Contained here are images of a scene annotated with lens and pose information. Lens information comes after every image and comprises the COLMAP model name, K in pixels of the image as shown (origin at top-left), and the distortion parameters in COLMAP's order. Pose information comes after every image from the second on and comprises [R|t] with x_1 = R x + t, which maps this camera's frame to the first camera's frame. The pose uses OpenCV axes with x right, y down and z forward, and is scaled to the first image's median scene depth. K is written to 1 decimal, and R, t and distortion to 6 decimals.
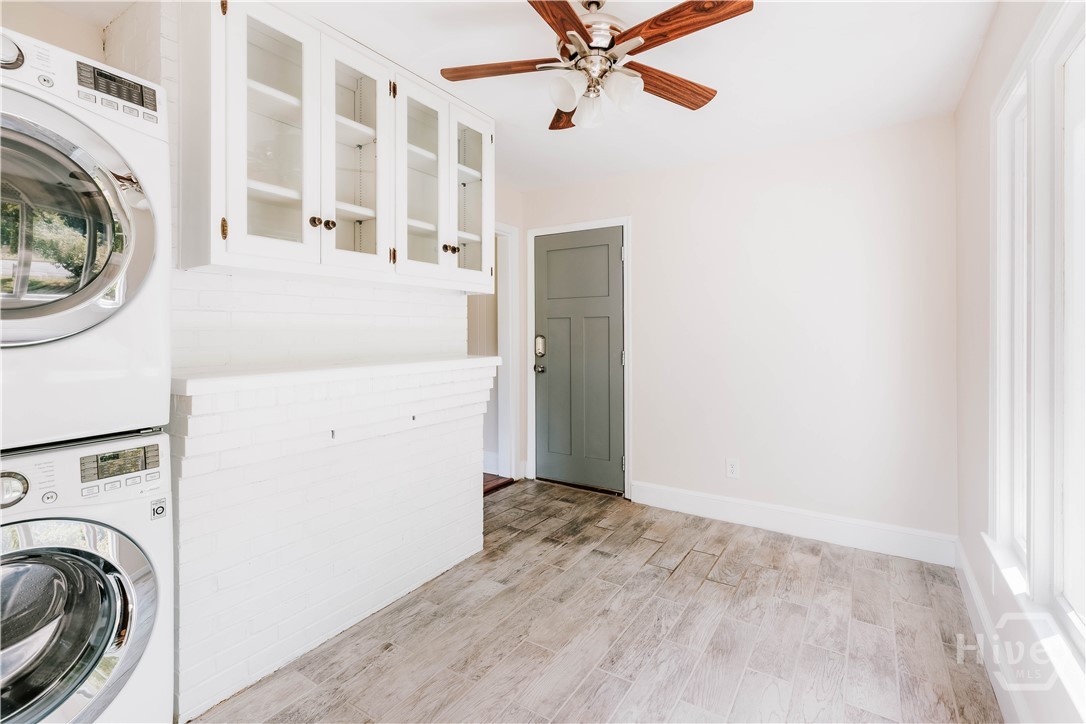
lens RADIAL K [[500.7, 0, 541.9], [0, 500.7, 338.3], [0, 0, 1]] dist [0.006881, -0.001636]
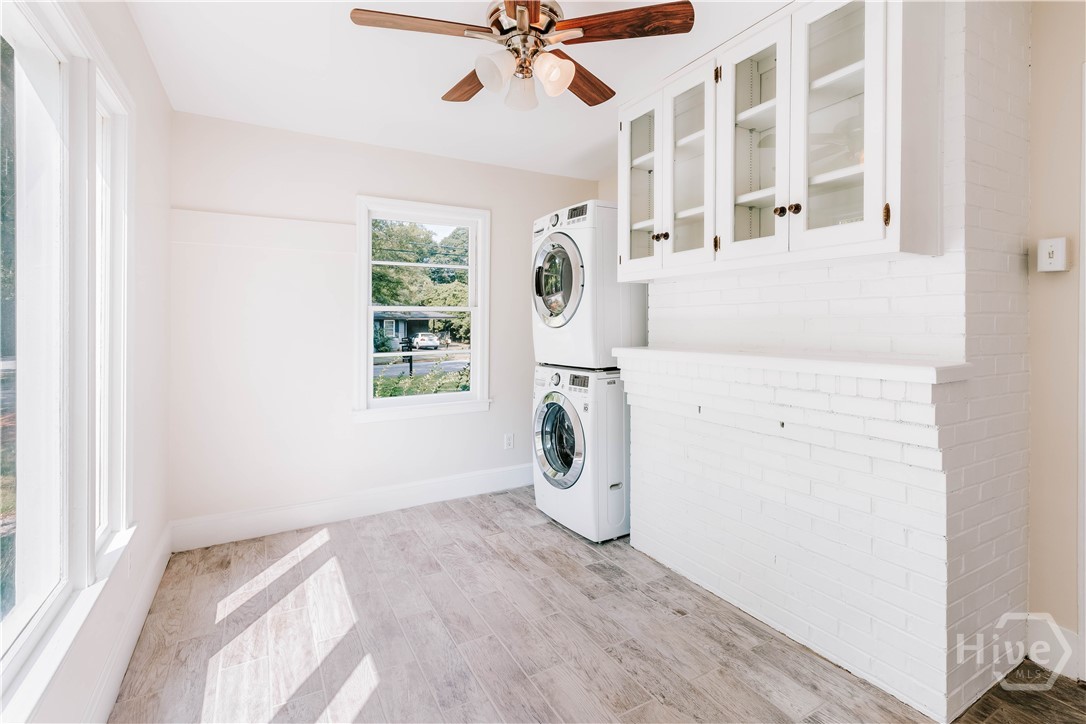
lens RADIAL K [[500.7, 0, 546.3], [0, 500.7, 319.6], [0, 0, 1]] dist [0.006881, -0.001636]
pose [[-0.447344, 0.001676, -0.894361, 0.765087], [-0.002695, 0.999991, 0.003222, -0.018253], [0.894358, 0.003852, -0.447335, 1.189189]]
